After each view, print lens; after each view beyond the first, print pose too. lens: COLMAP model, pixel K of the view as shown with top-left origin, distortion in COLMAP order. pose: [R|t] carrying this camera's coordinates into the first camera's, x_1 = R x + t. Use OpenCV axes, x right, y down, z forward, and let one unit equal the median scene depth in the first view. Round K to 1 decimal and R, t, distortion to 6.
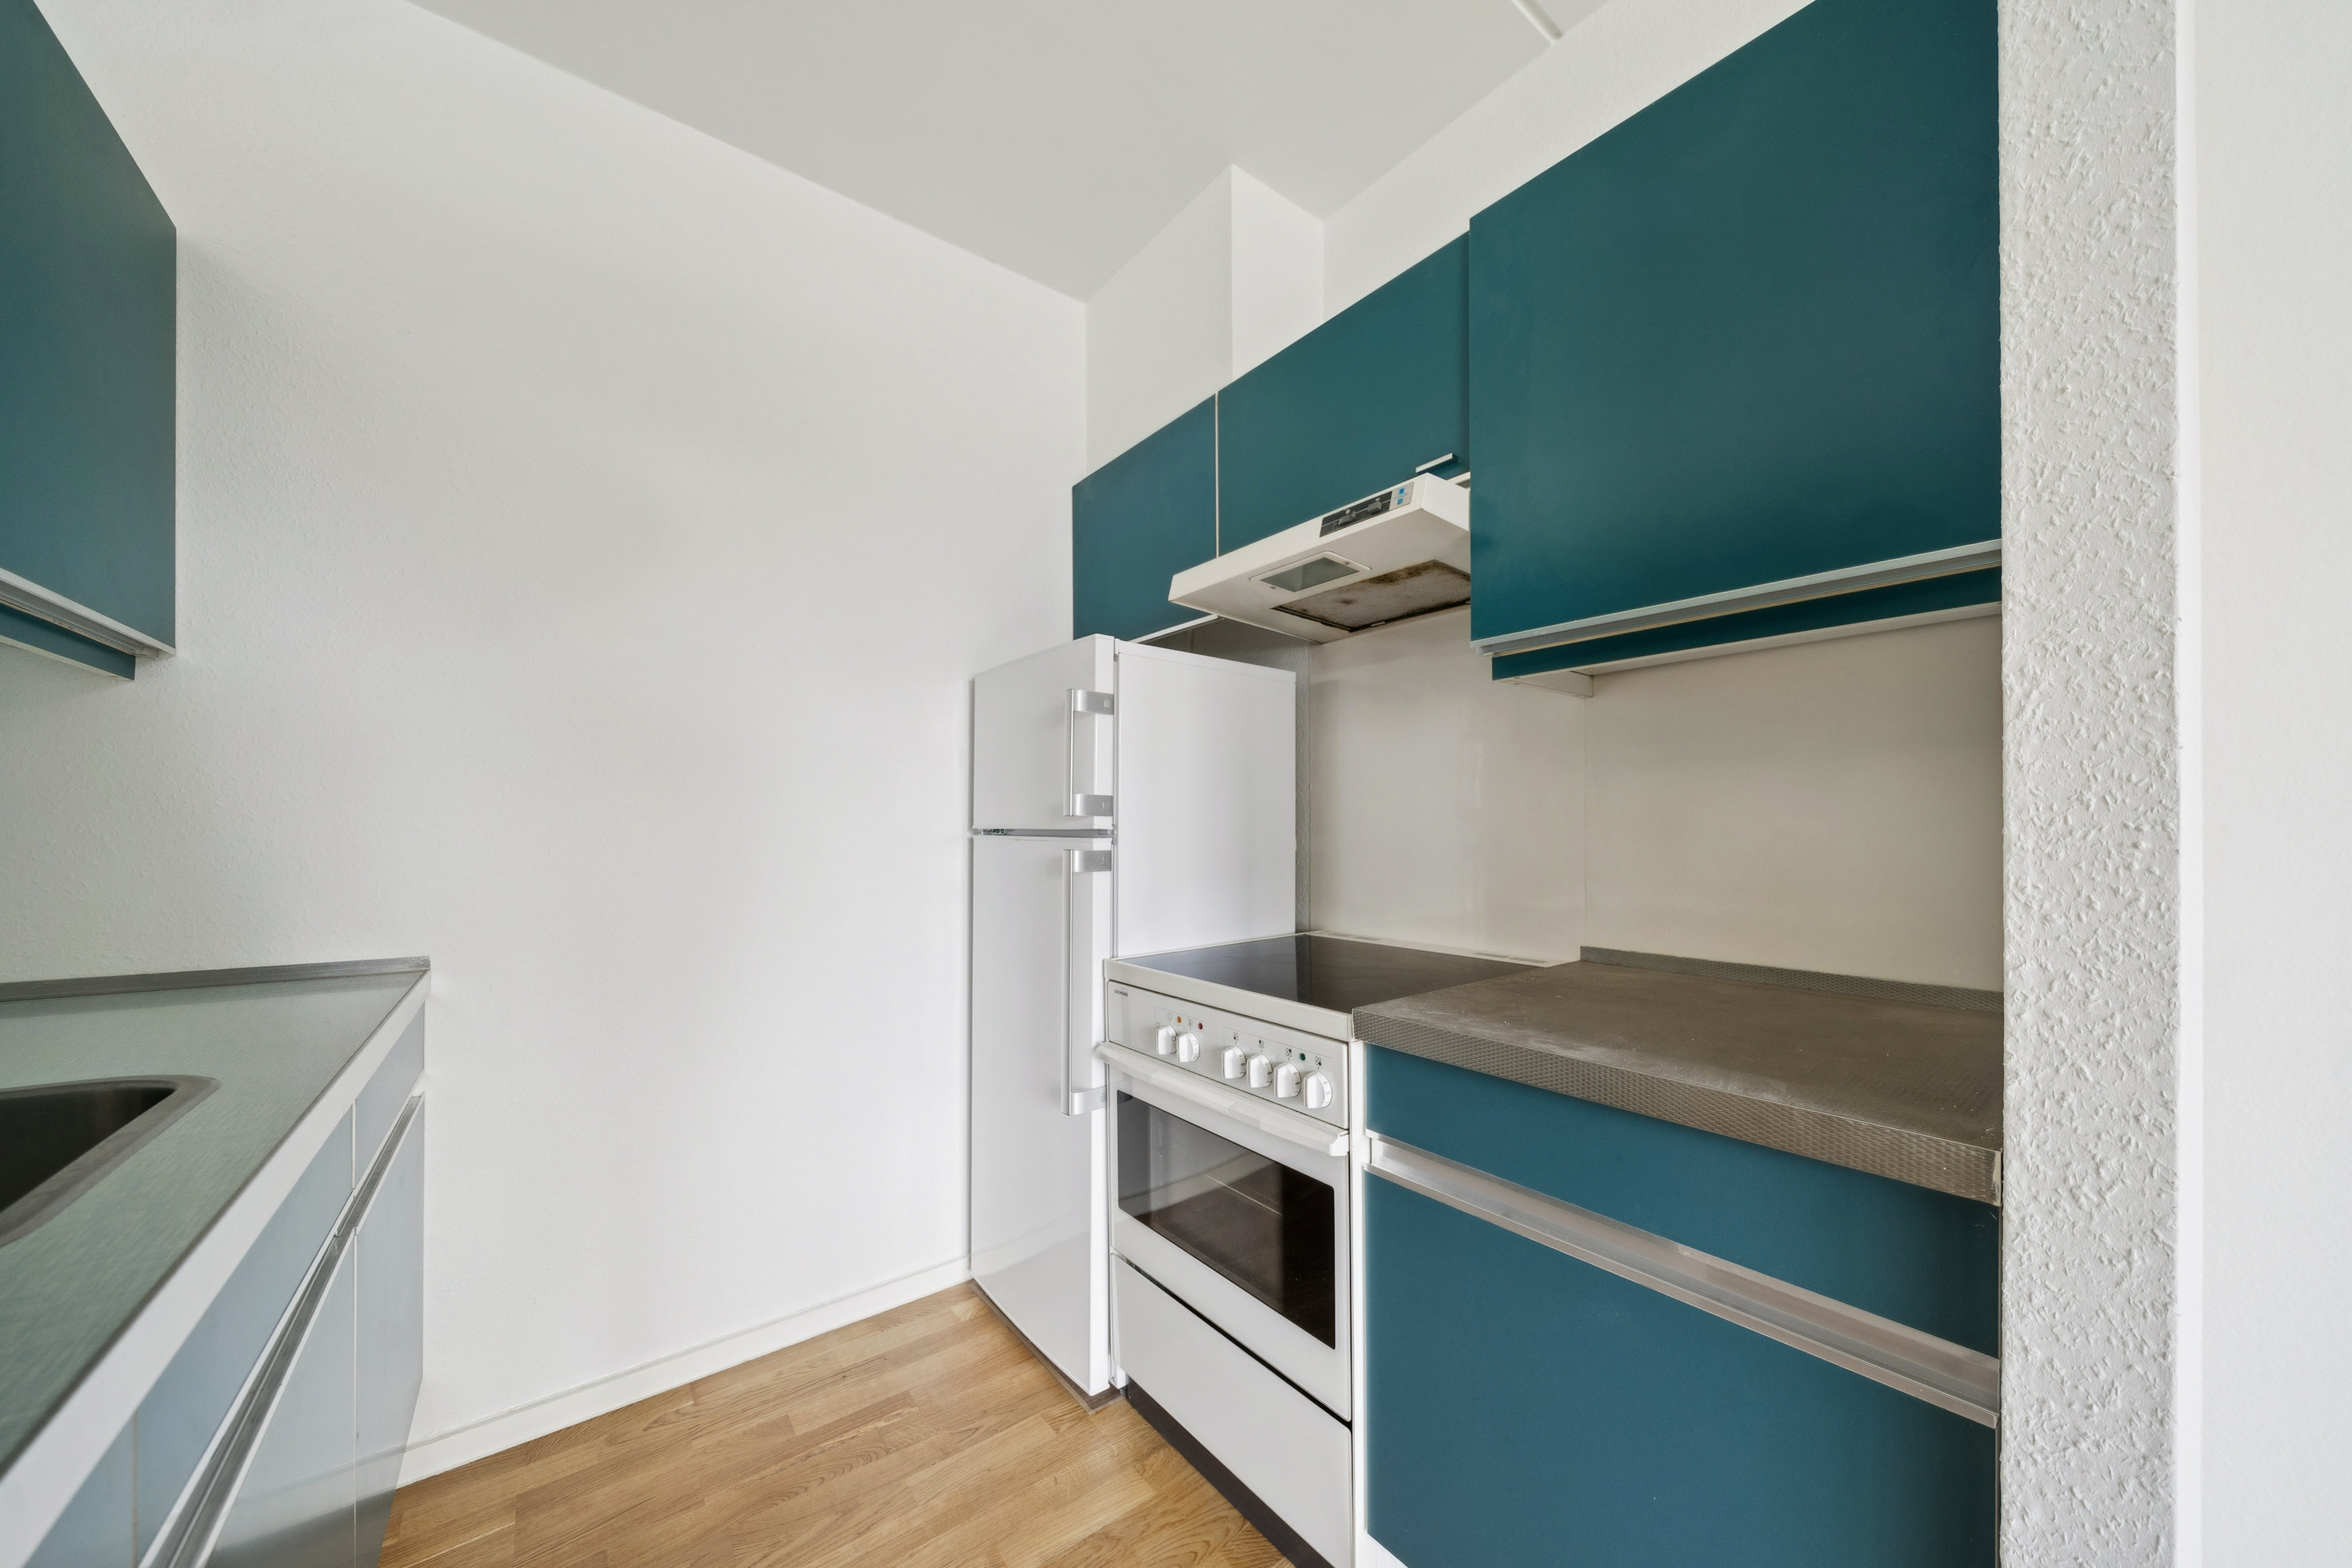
lens RADIAL K [[829.4, 0, 1176.9], [0, 829.4, 824.9], [0, 0, 1]] dist [0.000056, -0.000003]
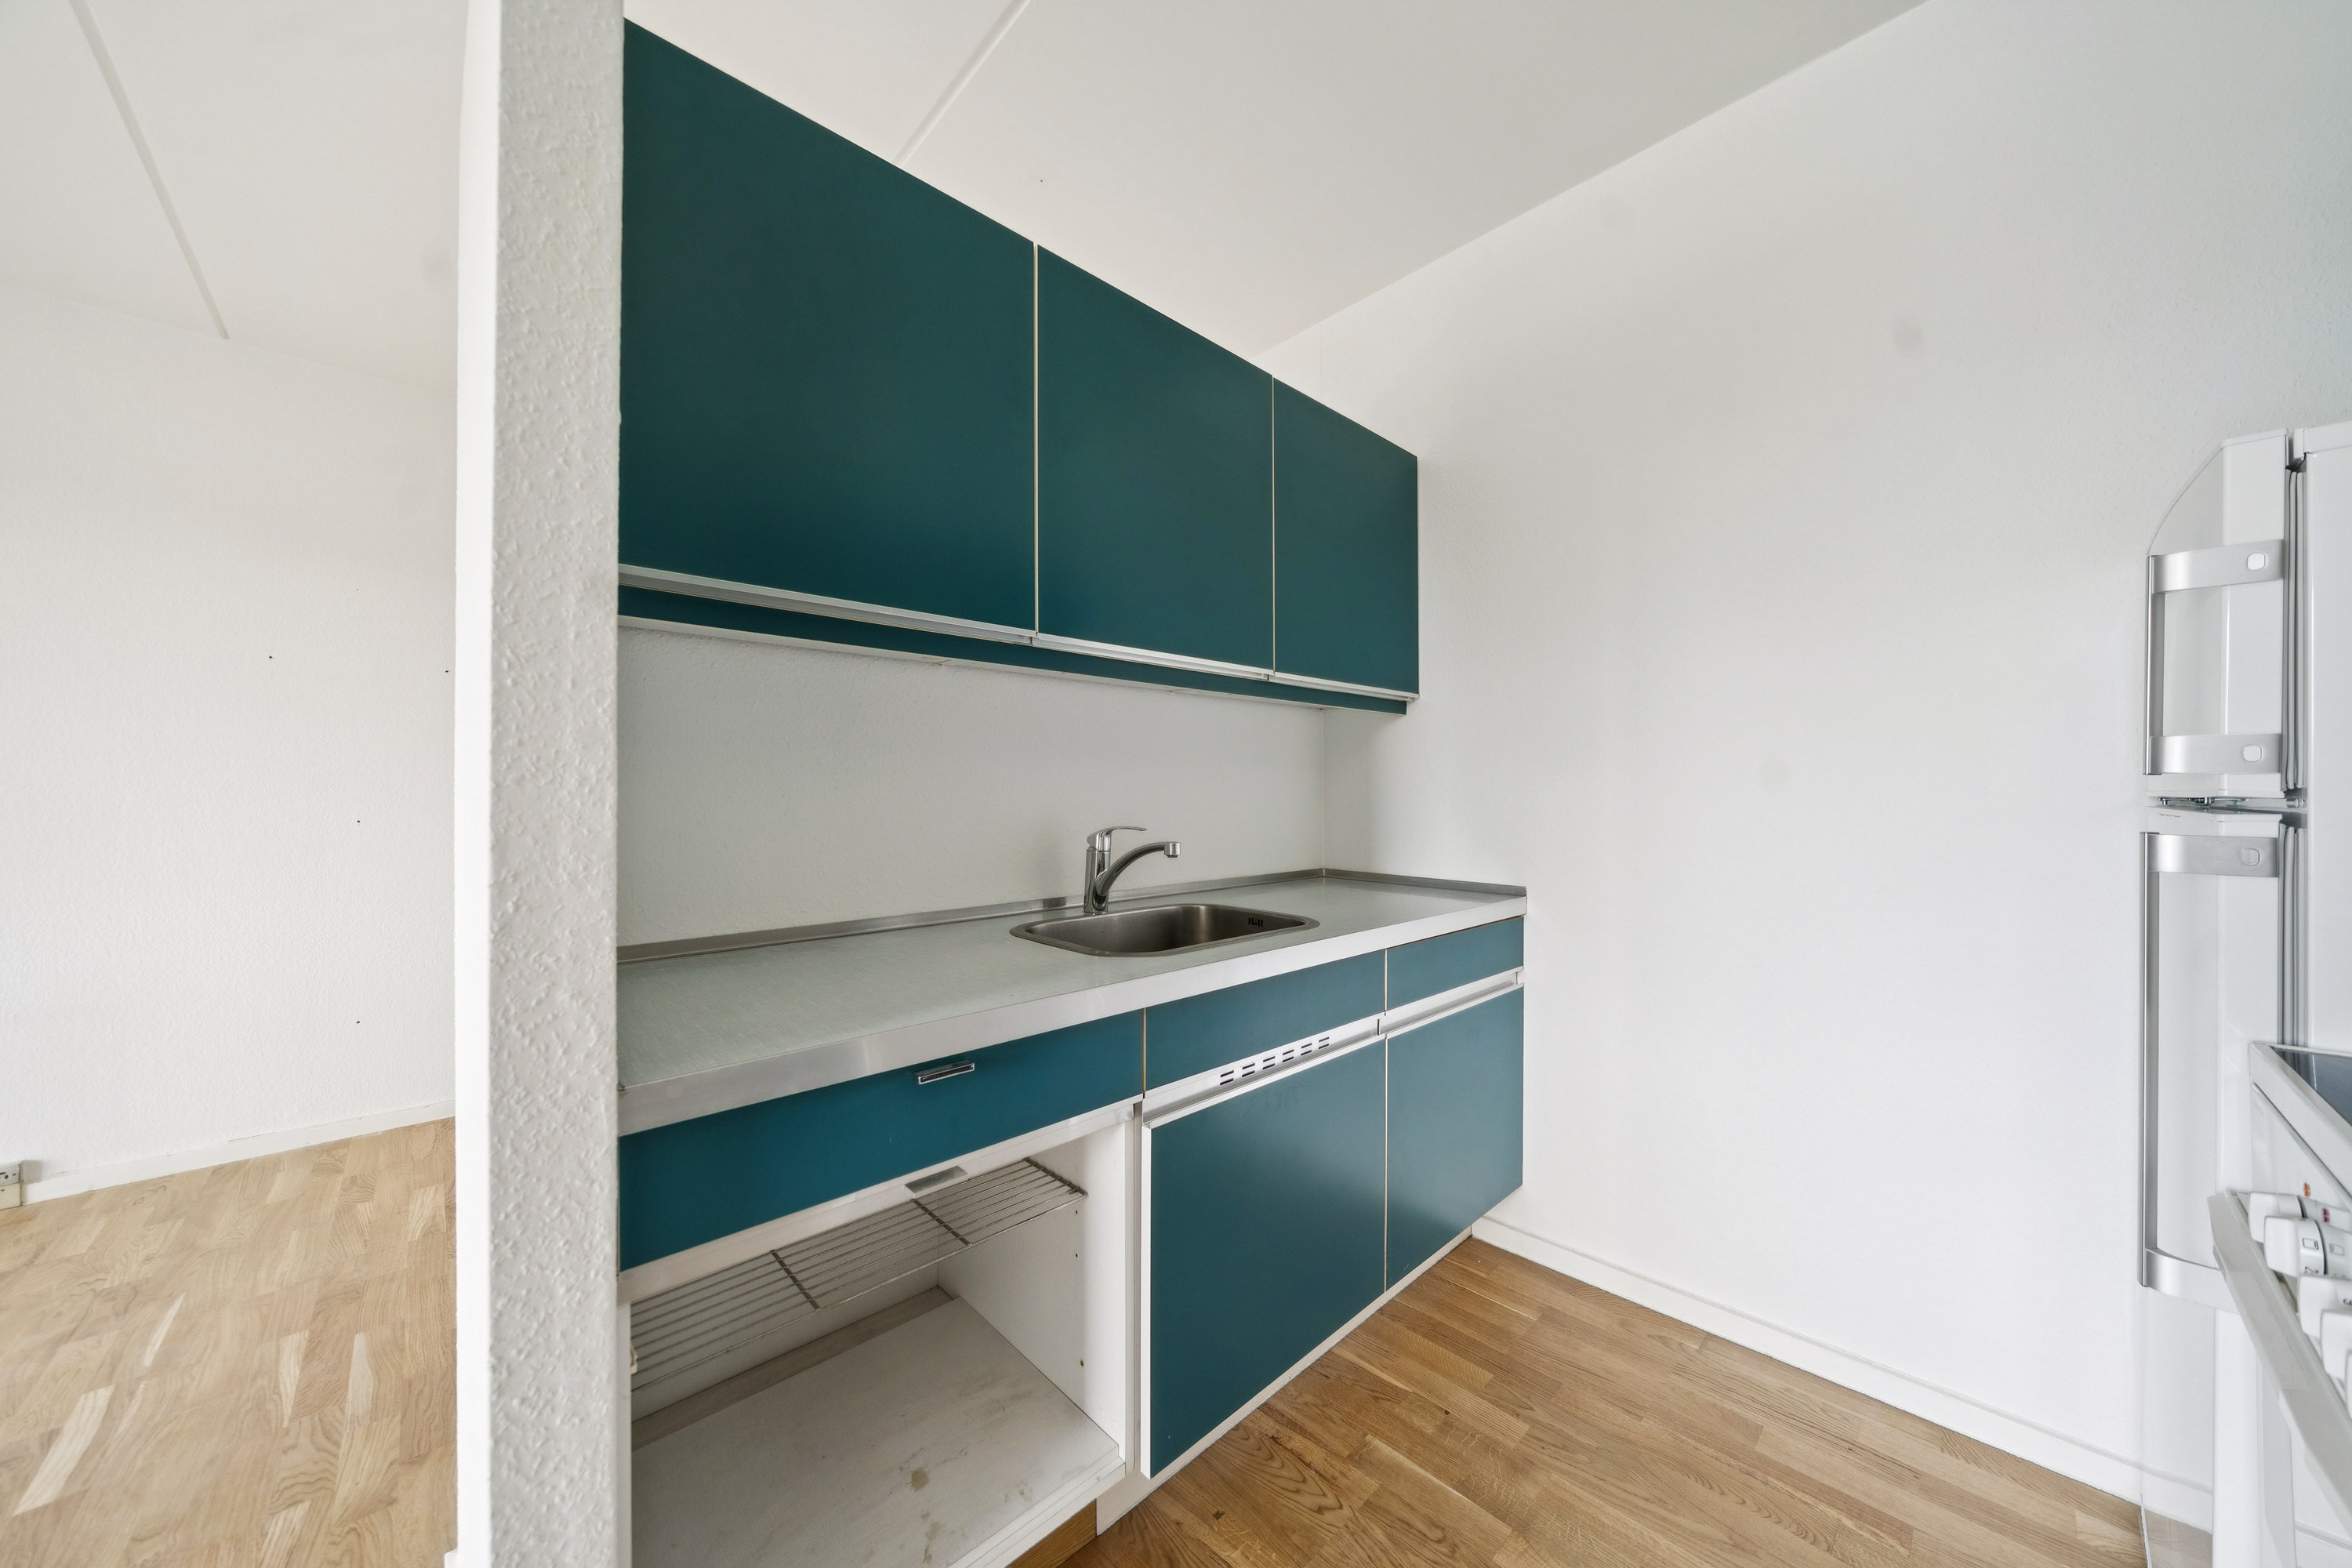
lens RADIAL K [[795.0, 0, 1176.4], [0, 795.0, 796.4], [0, 0, 1]] dist [0.000233, 0.000089]
pose [[0.105390, 0.000745, -0.994431, 0.361635], [0.009153, 0.999957, 0.001719, -0.003369], [0.994389, -0.009284, 0.105378, 0.268356]]
